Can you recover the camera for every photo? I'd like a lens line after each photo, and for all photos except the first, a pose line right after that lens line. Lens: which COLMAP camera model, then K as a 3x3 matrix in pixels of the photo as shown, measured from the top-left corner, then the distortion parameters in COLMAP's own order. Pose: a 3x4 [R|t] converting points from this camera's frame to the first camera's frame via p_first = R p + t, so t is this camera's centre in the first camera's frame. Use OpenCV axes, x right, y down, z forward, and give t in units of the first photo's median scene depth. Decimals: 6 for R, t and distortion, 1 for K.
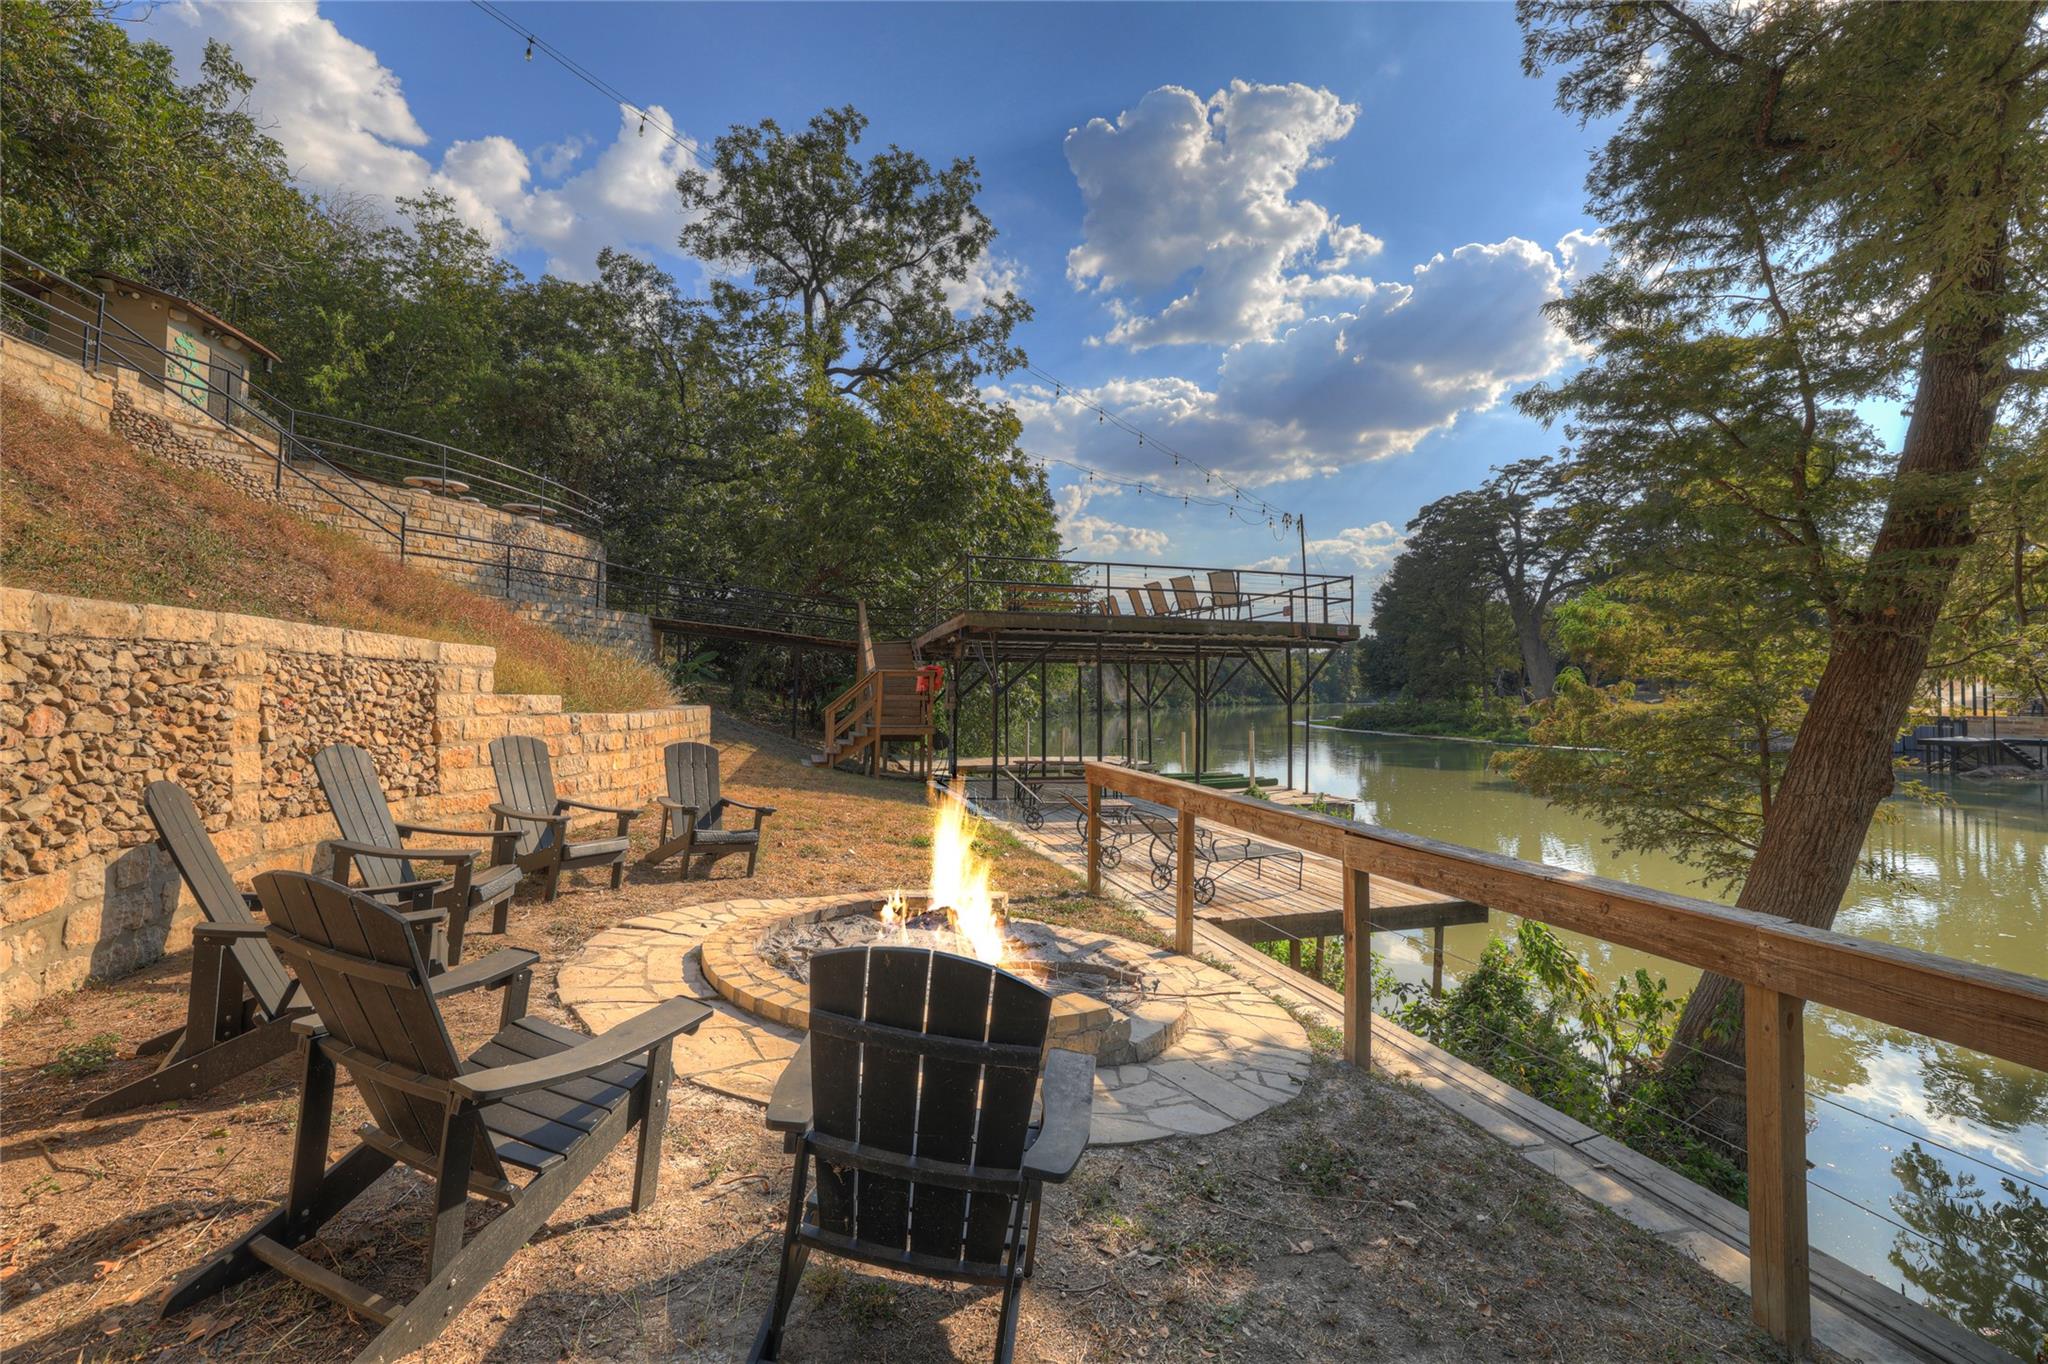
lens RADIAL K [[878.2, 0, 1010.7], [0, 878.2, 662.4], [0, 0, 1]] dist [-0.047217, 0.016870]
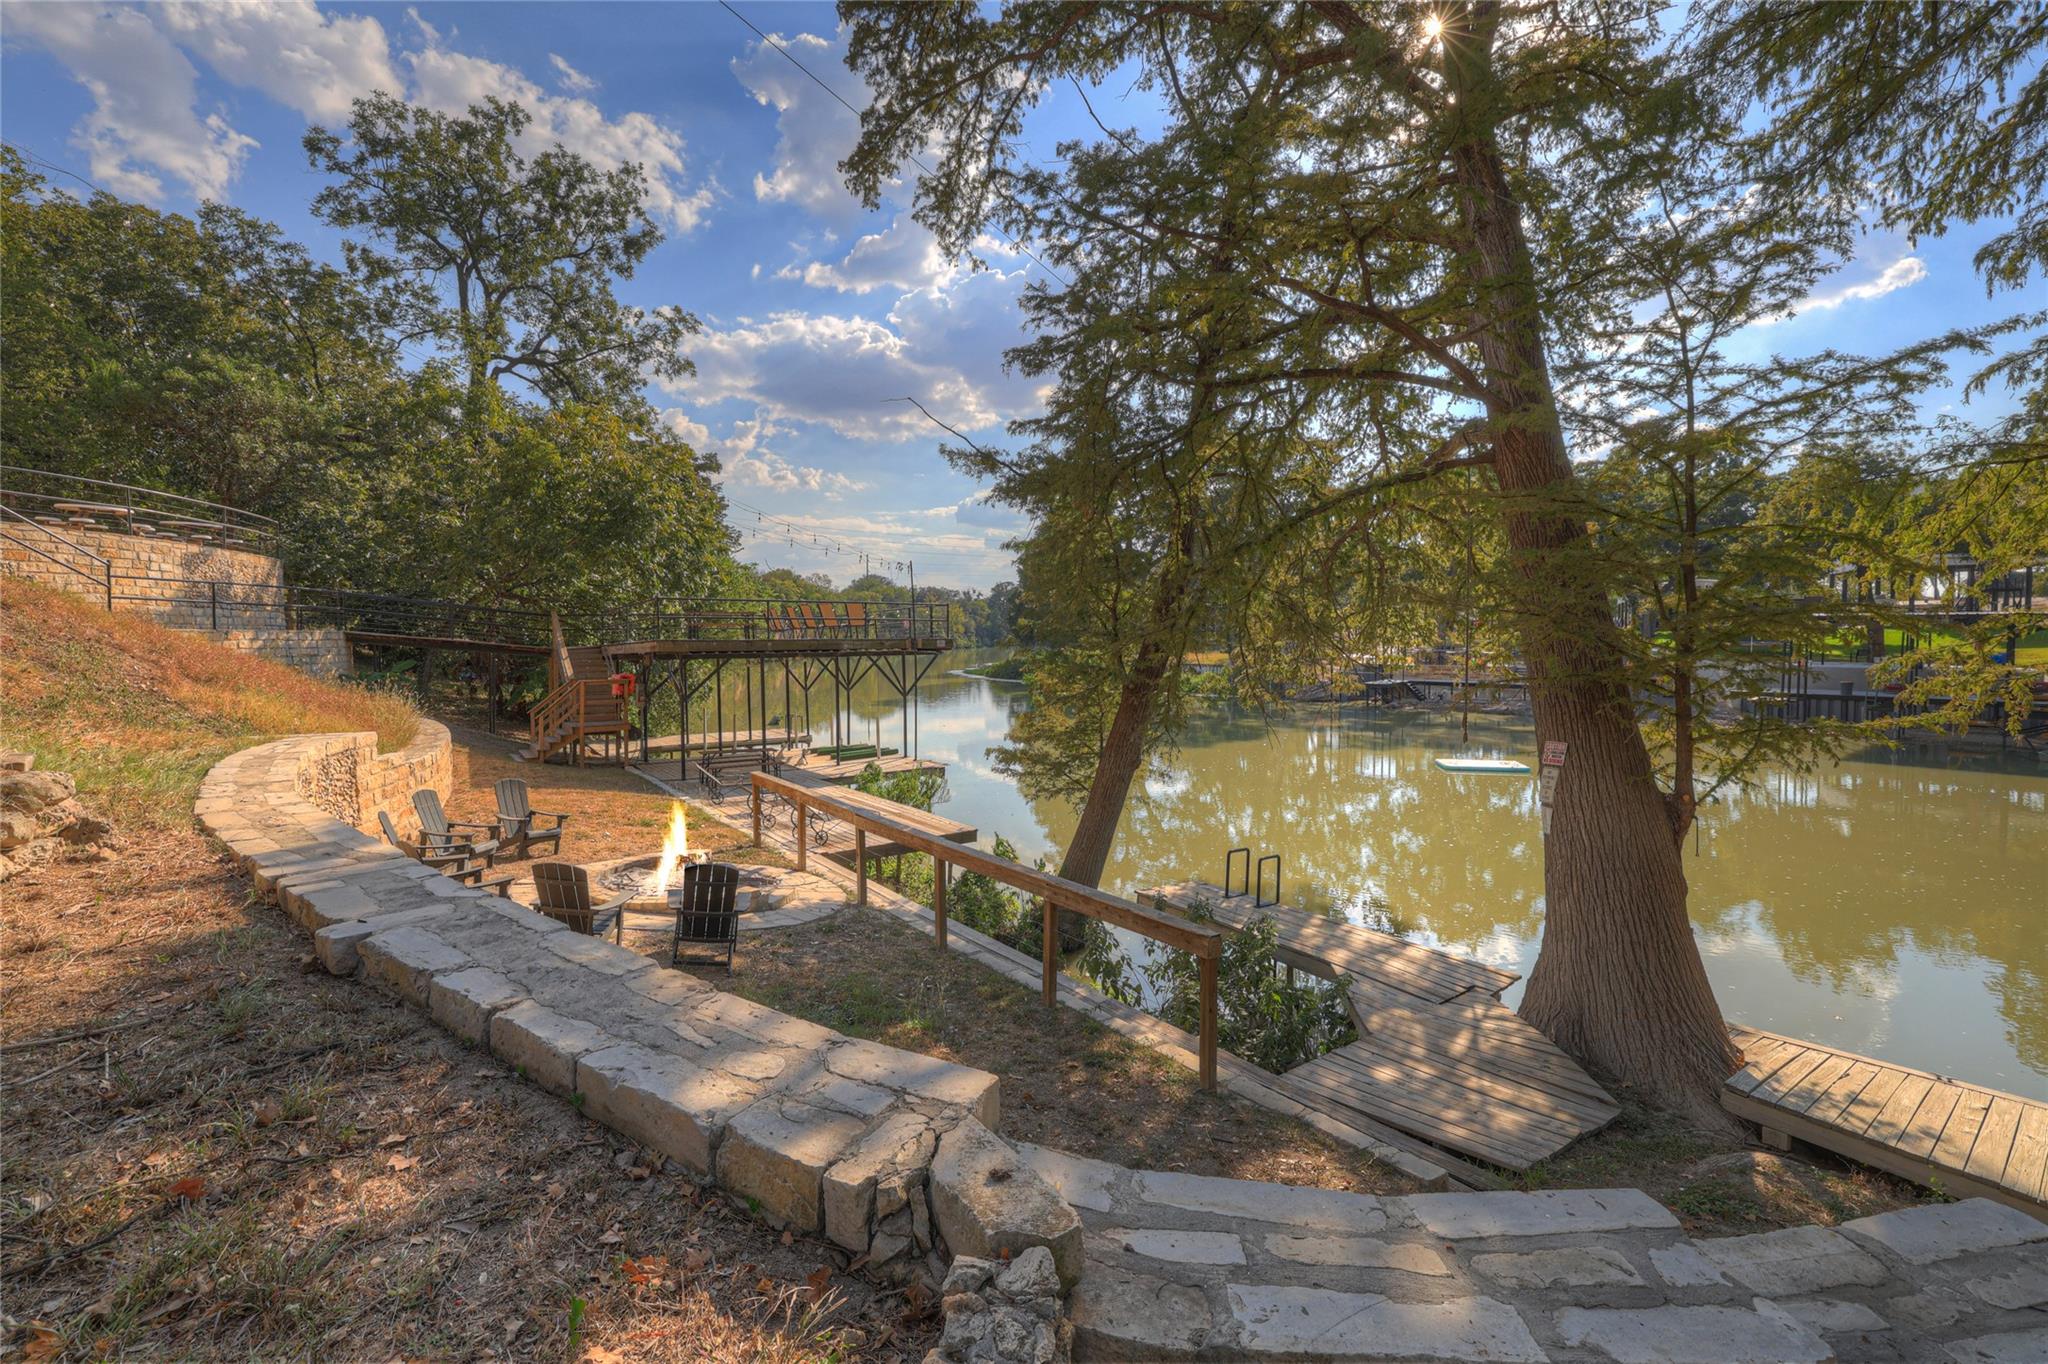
lens RADIAL K [[878.2, 0, 1010.7], [0, 878.2, 662.4], [0, 0, 1]] dist [-0.047217, 0.016870]
pose [[0.933211, -0.023298, 0.358573, -0.023306], [-0.000540, 0.997804, 0.066238, -0.101021], [-0.359328, -0.062008, 0.931149, -0.368094]]
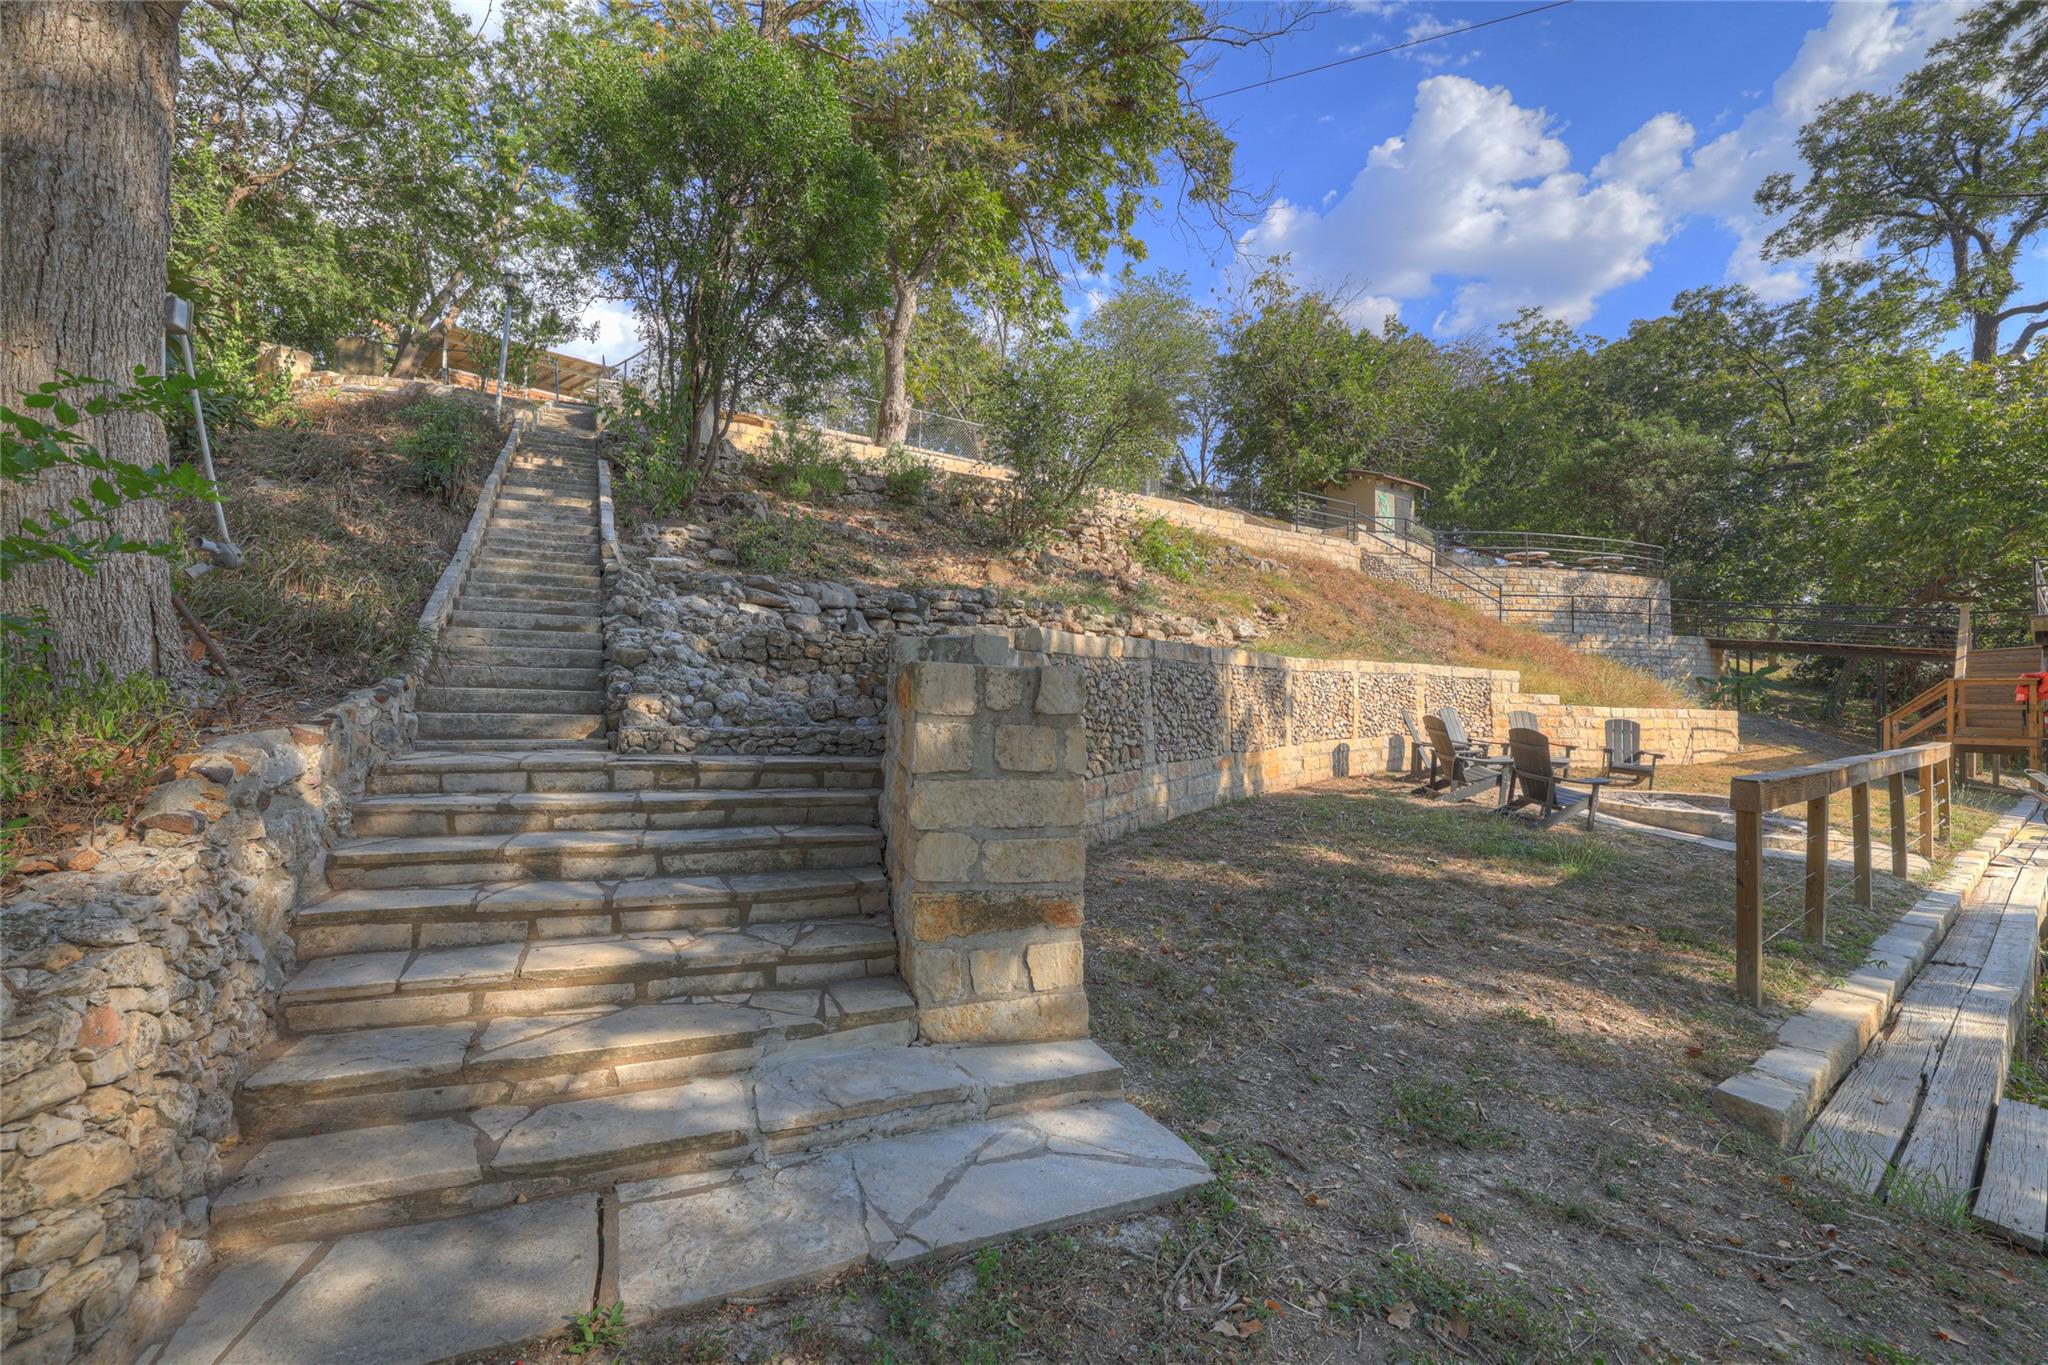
lens RADIAL K [[878.2, 0, 1010.7], [0, 878.2, 662.9], [0, 0, 1]] dist [-0.047217, 0.016870]
pose [[0.390788, -0.038077, -0.919693, 0.332136], [0.017591, 0.999270, -0.033898, 0.004539], [0.920313, -0.002931, 0.391173, -0.372659]]
